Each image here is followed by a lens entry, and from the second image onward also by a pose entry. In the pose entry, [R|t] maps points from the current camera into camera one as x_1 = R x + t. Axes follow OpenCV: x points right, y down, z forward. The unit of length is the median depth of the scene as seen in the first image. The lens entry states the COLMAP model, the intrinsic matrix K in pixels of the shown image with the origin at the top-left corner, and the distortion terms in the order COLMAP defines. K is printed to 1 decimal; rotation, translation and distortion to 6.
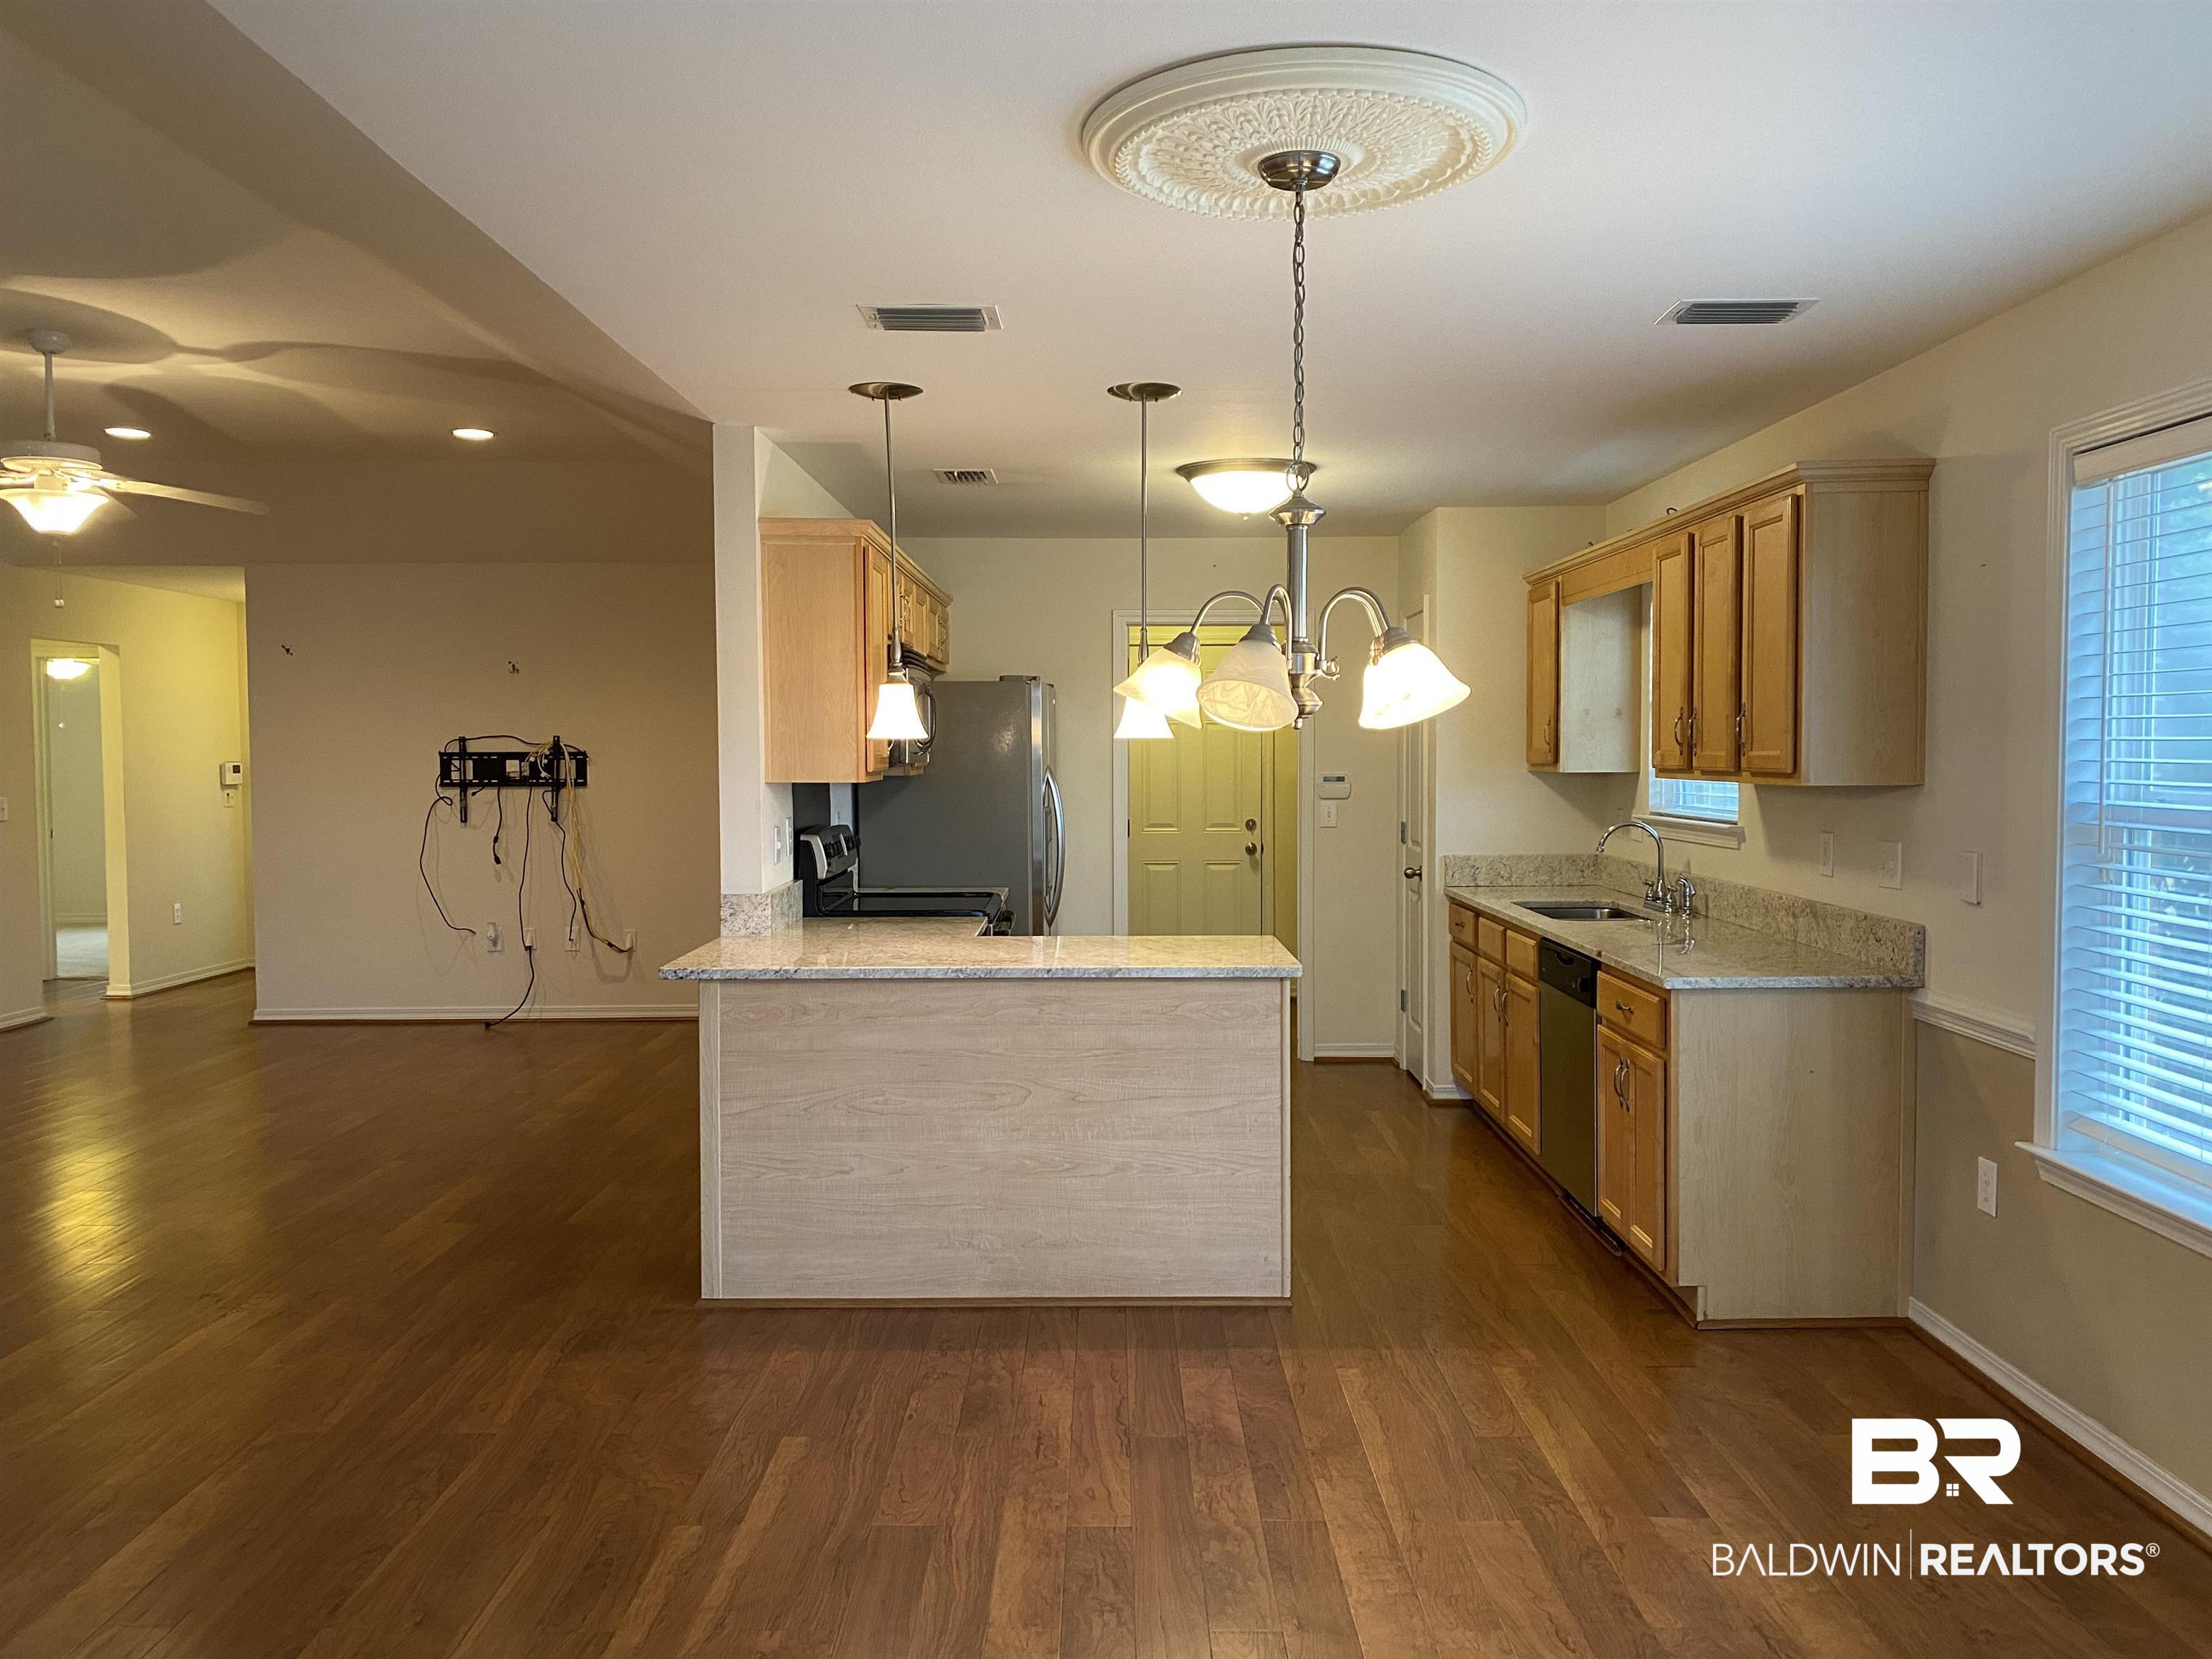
lens RADIAL K [[1702.1, 0, 1105.7], [0, 1702.1, 830.4], [0, 0, 1]] dist [0.030411, -0.029248]
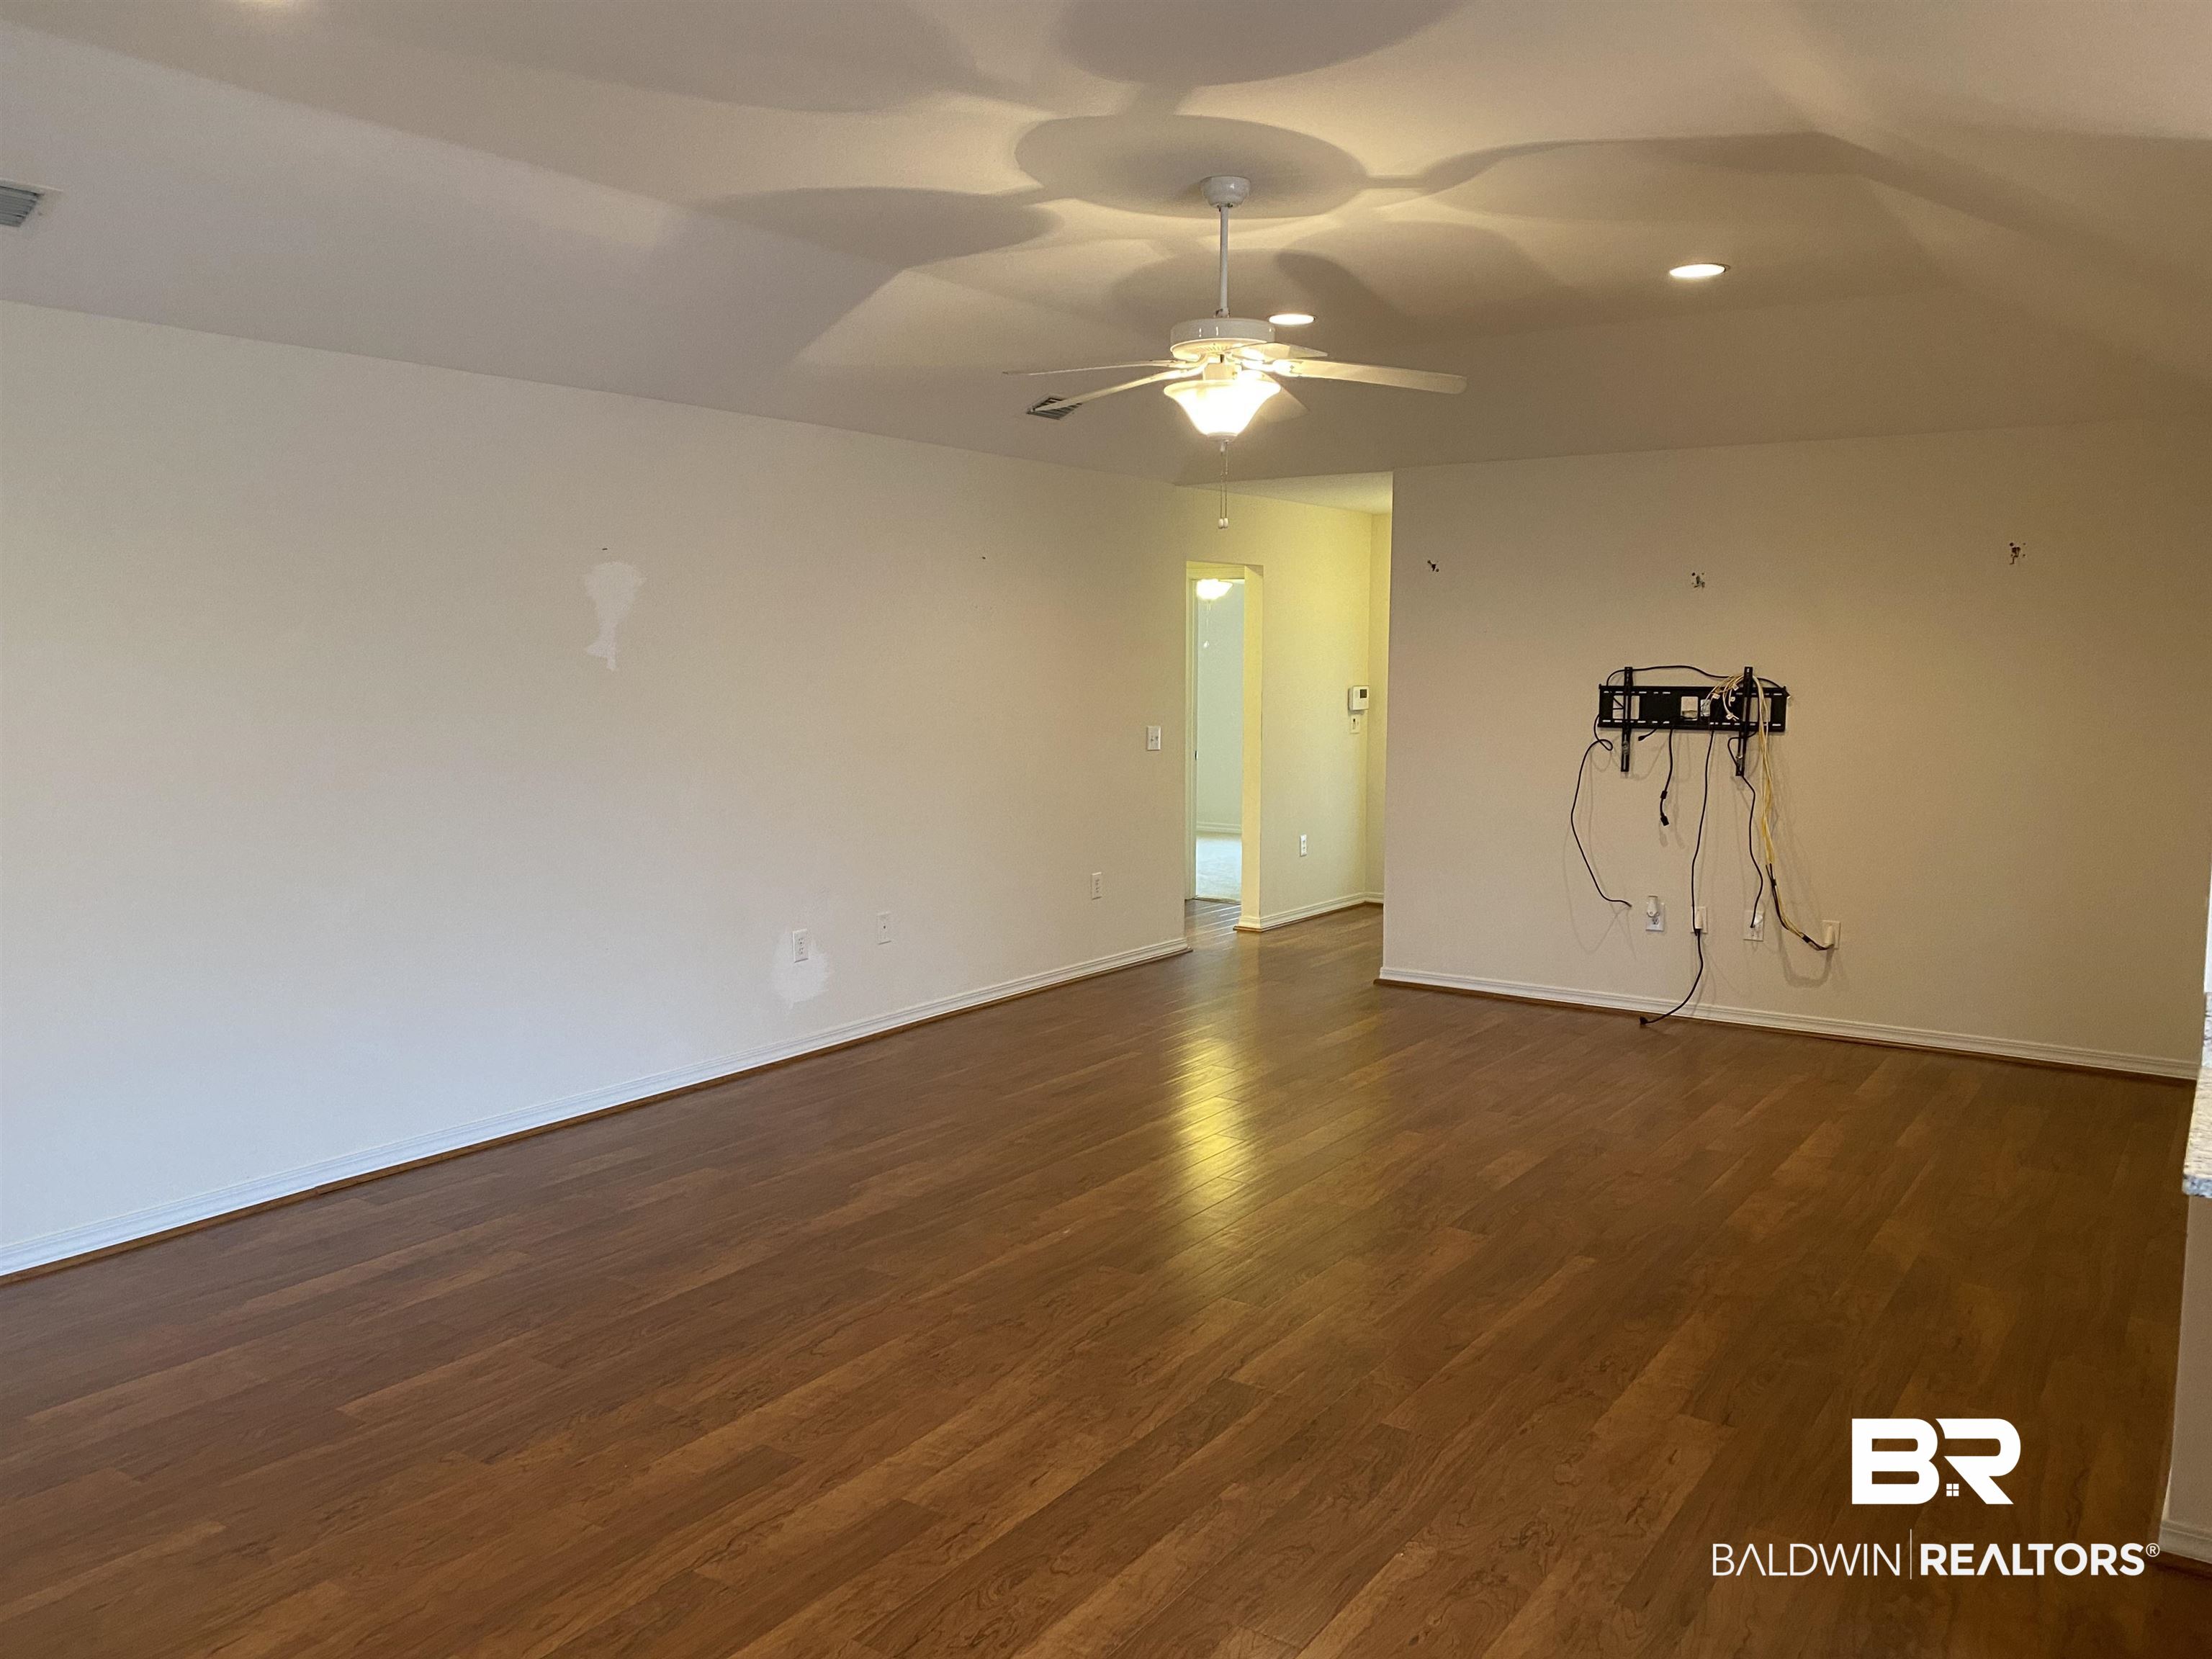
lens RADIAL K [[1702.1, 0, 1084.3], [0, 1702.1, 821.4], [0, 0, 1]] dist [0.030411, -0.029248]
pose [[0.817436, 0.062501, -0.572619, -0.134787], [-0.034752, 0.997636, 0.059281, -0.023455], [0.574971, -0.028558, 0.817676, 0.207516]]
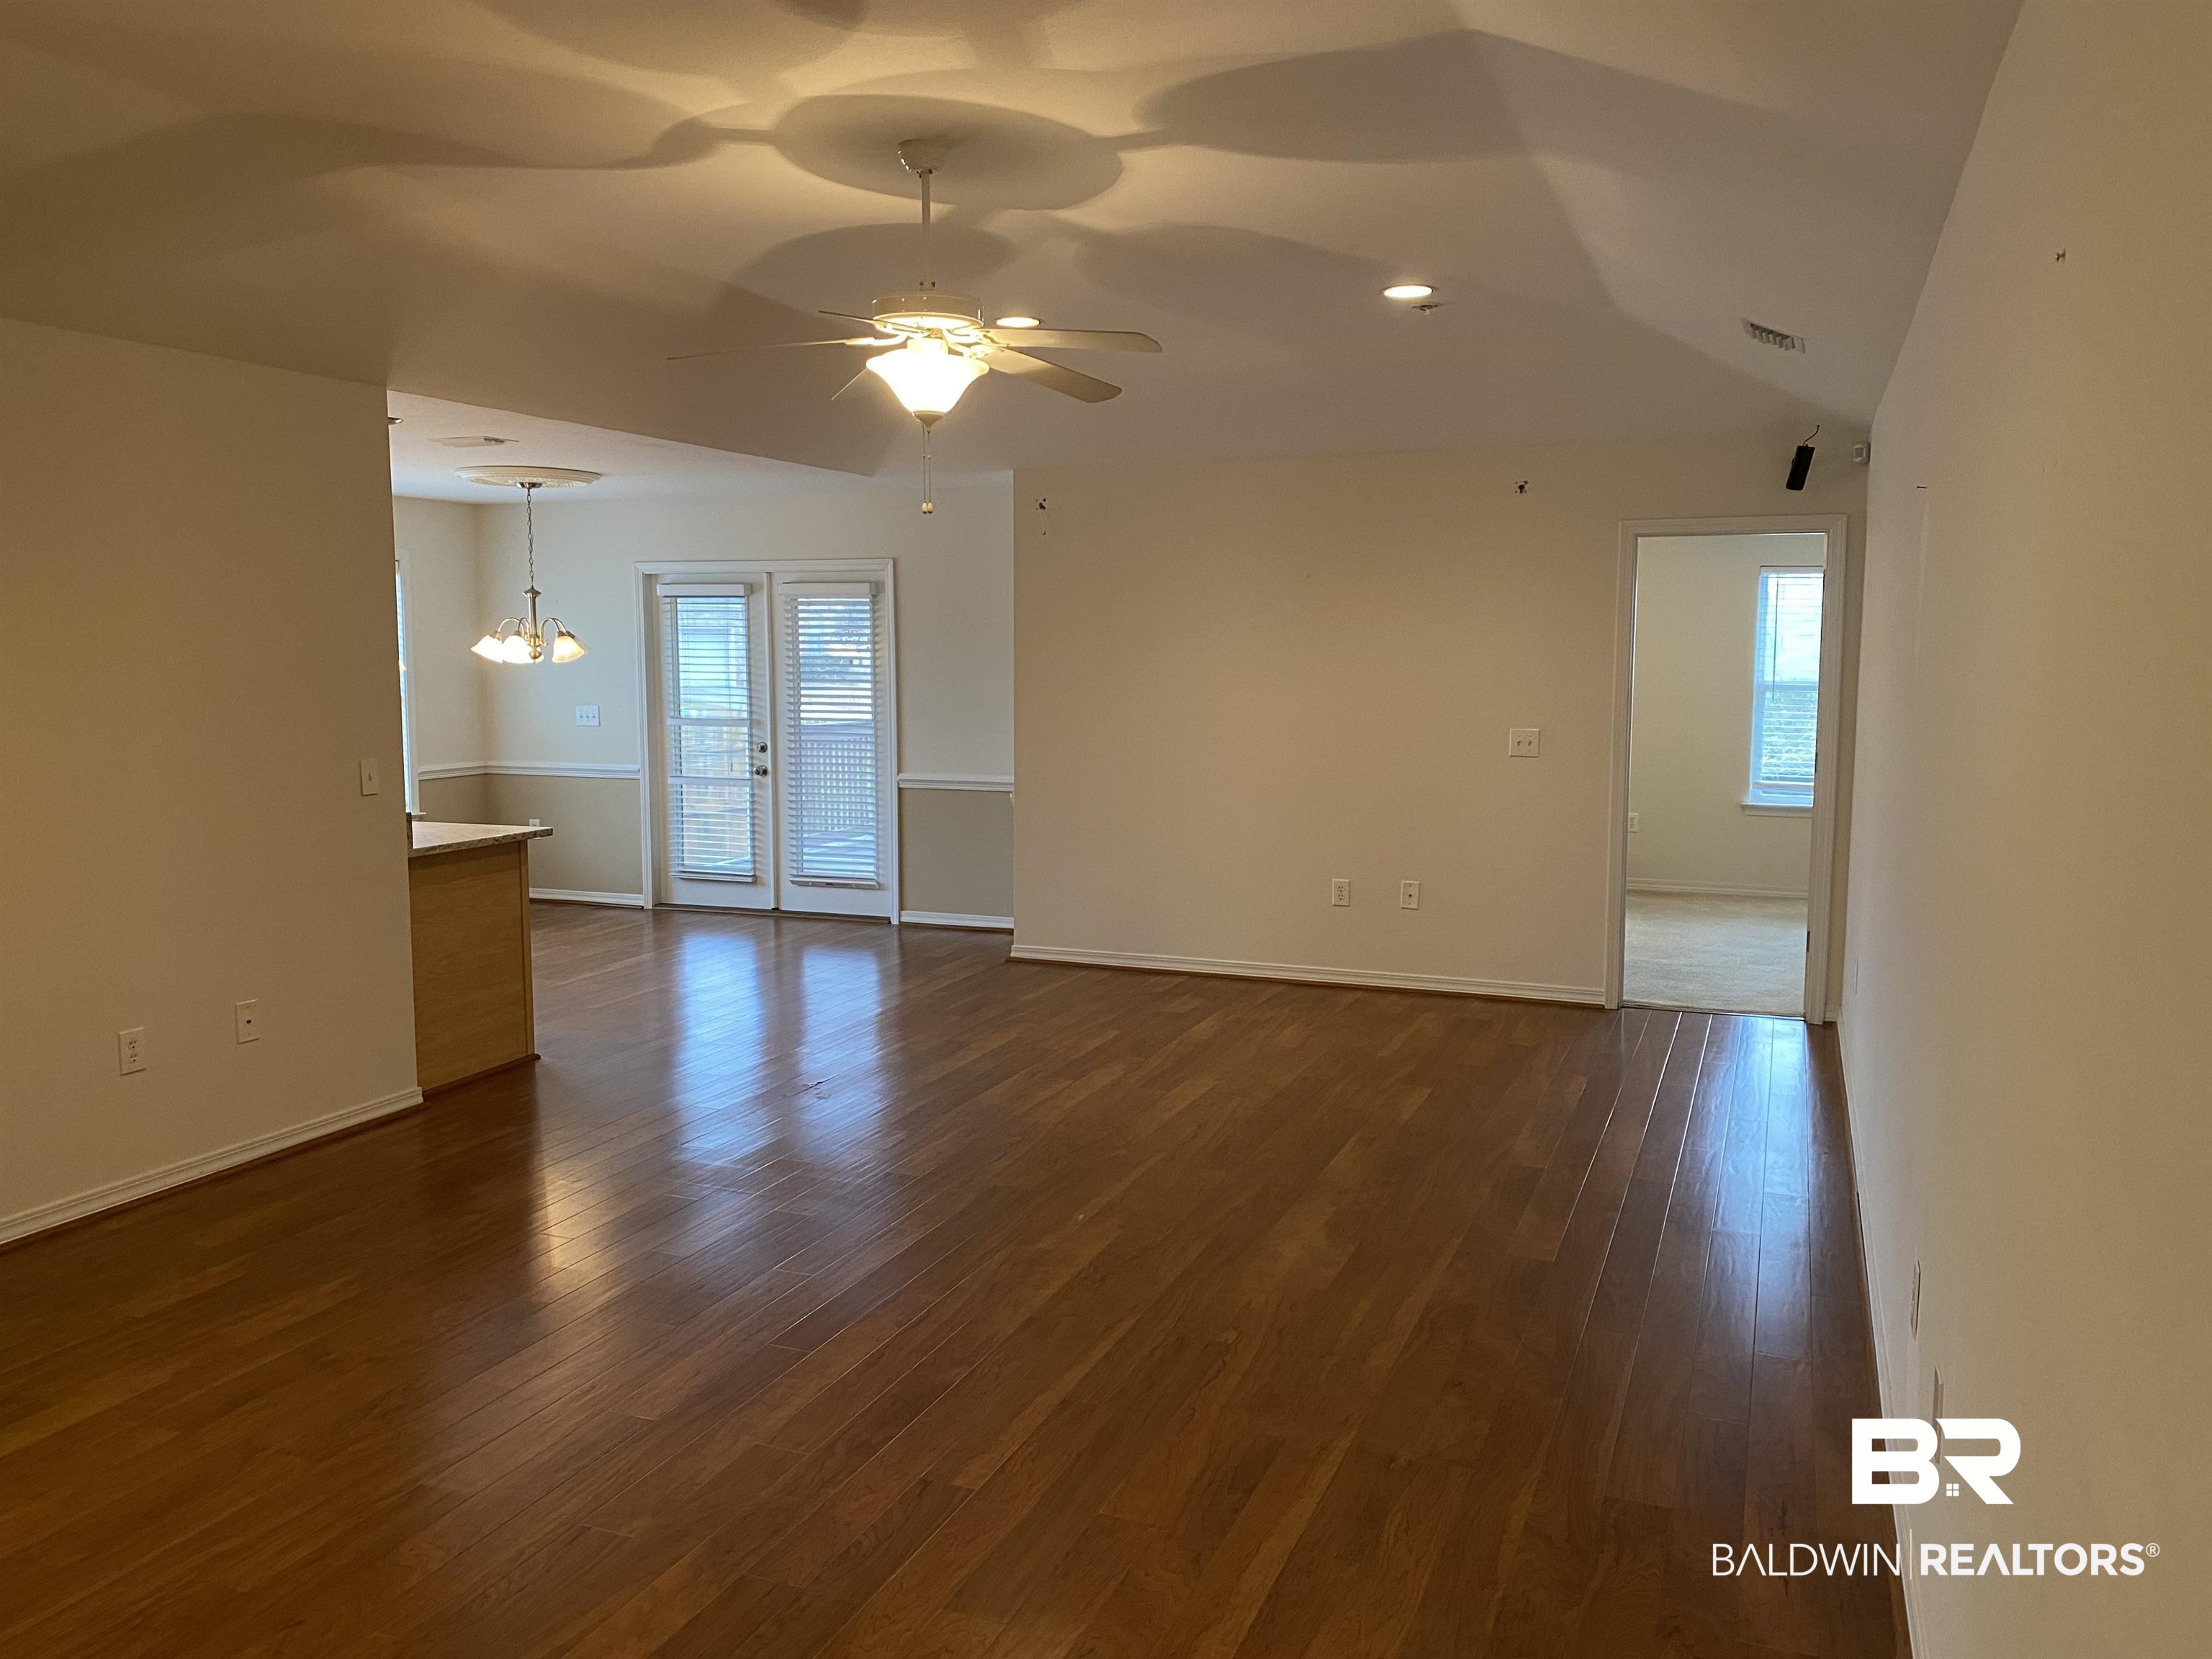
lens RADIAL K [[1702.1, 0, 1094.7], [0, 1702.1, 824.5], [0, 0, 1]] dist [0.030411, -0.029248]
pose [[-0.924667, -0.034414, 0.379219, -0.709483], [0.025197, 0.988195, 0.151116, -0.073456], [-0.379943, 0.149287, -0.912884, 1.230997]]
